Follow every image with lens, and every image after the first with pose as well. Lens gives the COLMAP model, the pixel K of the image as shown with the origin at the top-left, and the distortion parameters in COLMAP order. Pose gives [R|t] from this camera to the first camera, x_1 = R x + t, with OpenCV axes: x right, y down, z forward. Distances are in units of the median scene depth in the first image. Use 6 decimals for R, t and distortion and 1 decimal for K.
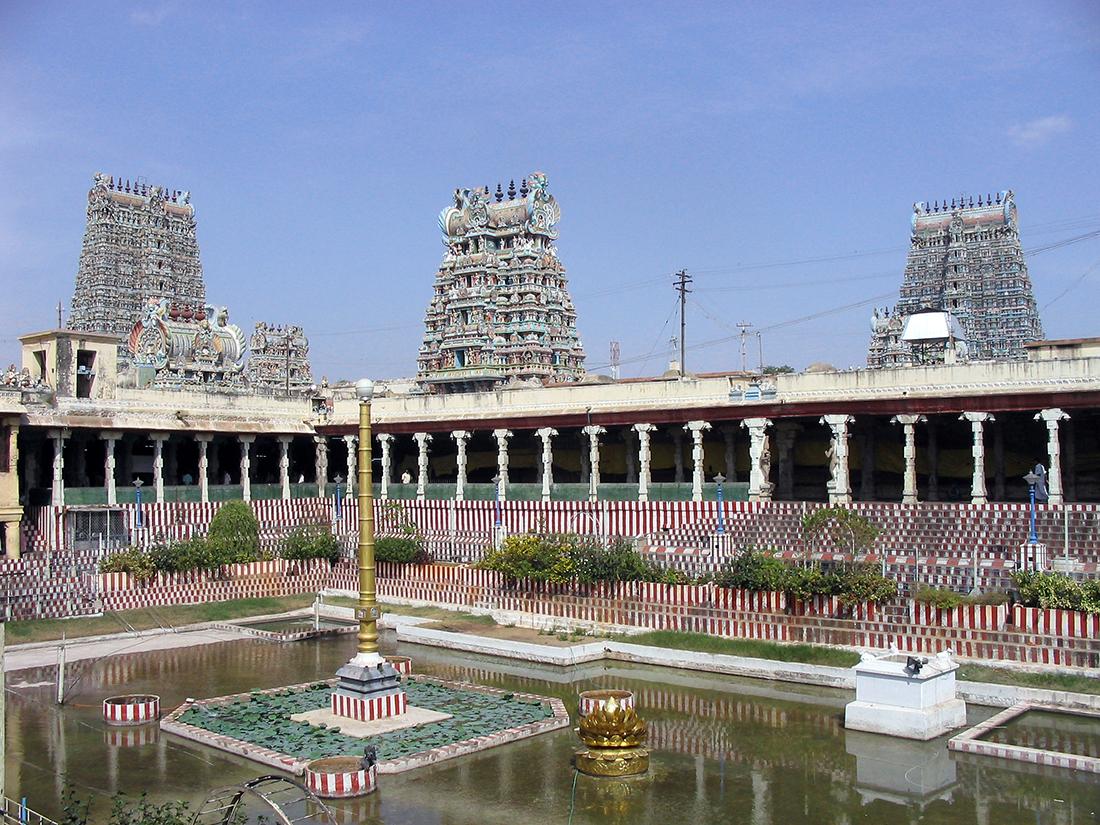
lens RADIAL K [[1182.1, 0, 549.8], [0, 1182.1, 415.6], [0, 0, 1]] dist [-0.132379, 0.000000]
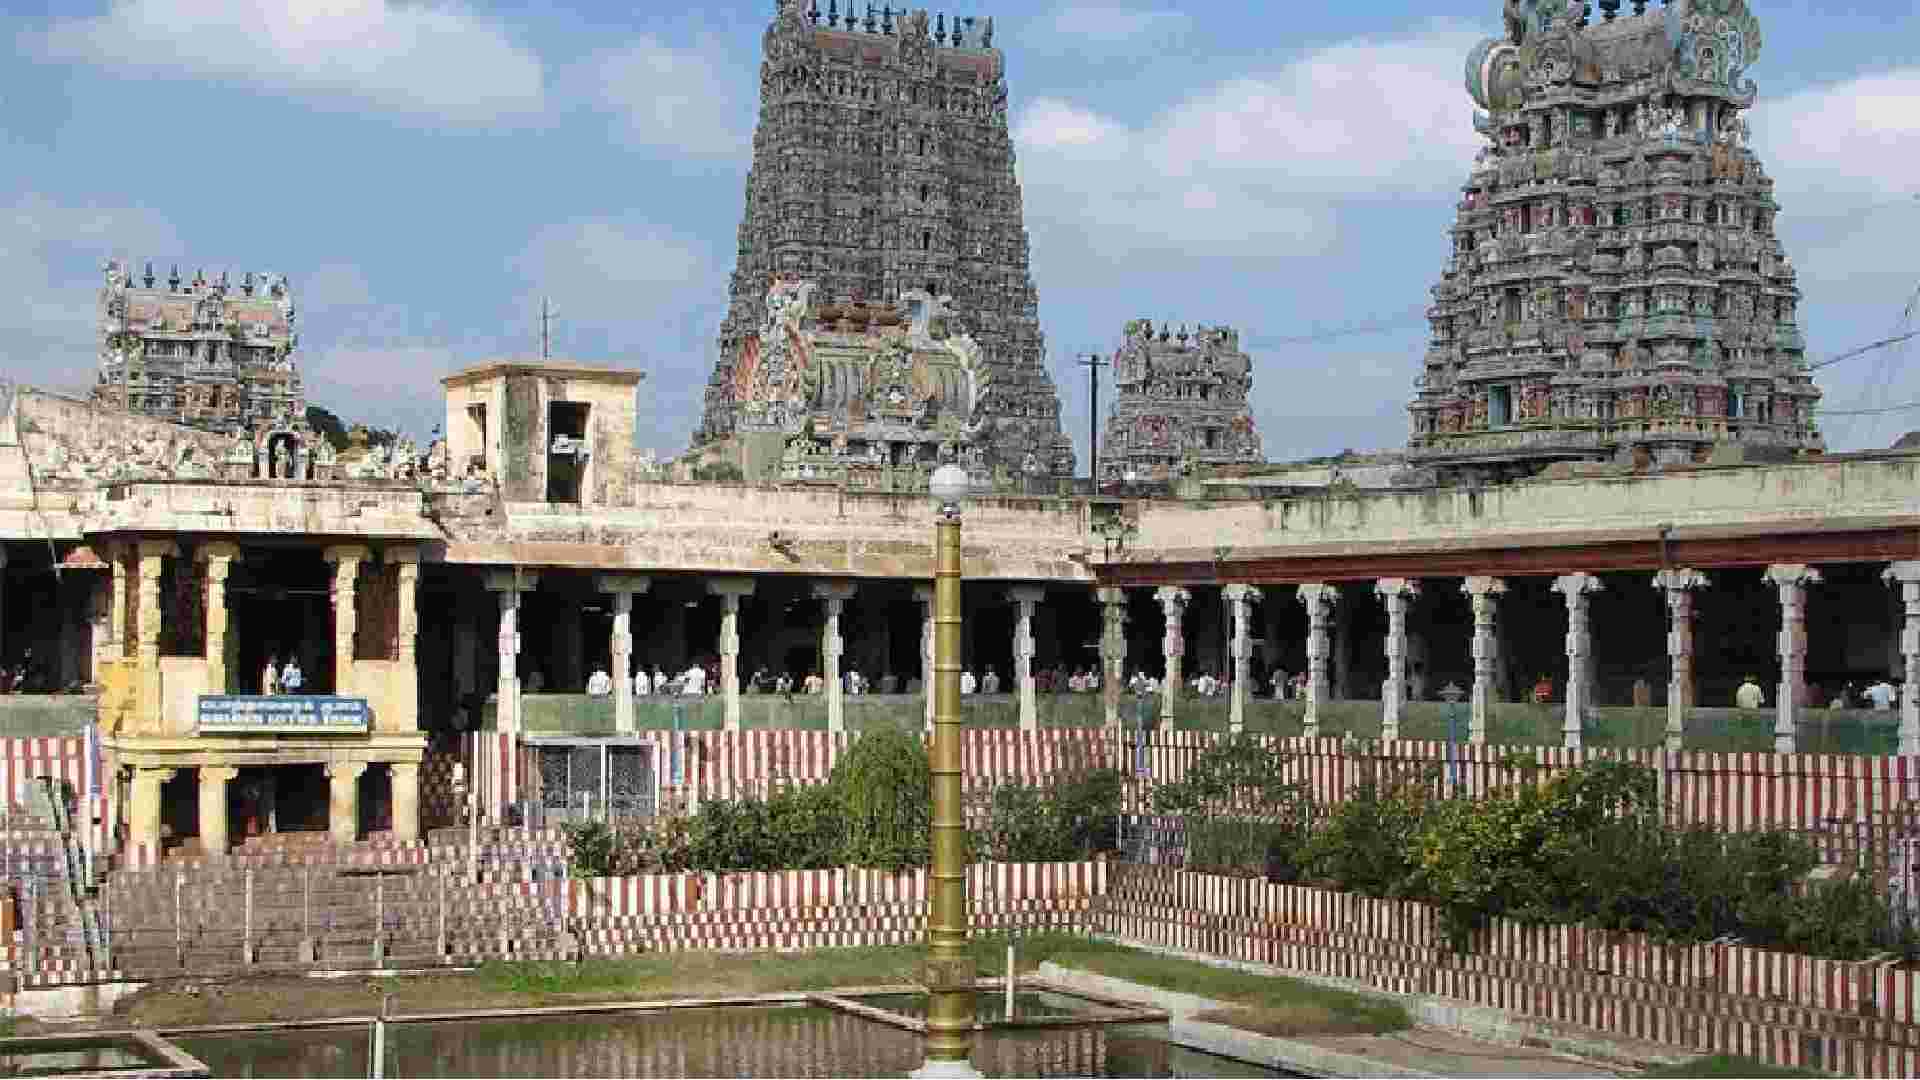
lens RADIAL K [[2849.9, 0, 942.8], [0, 2849.9, 648.2], [0, 0, 1]] dist [-0.020159, 0.000000]
pose [[0.938213, 0.015595, -0.345707, 0.114217], [-0.001866, 0.999197, 0.040012, -0.002595], [0.346054, -0.036894, 0.937489, -0.026051]]
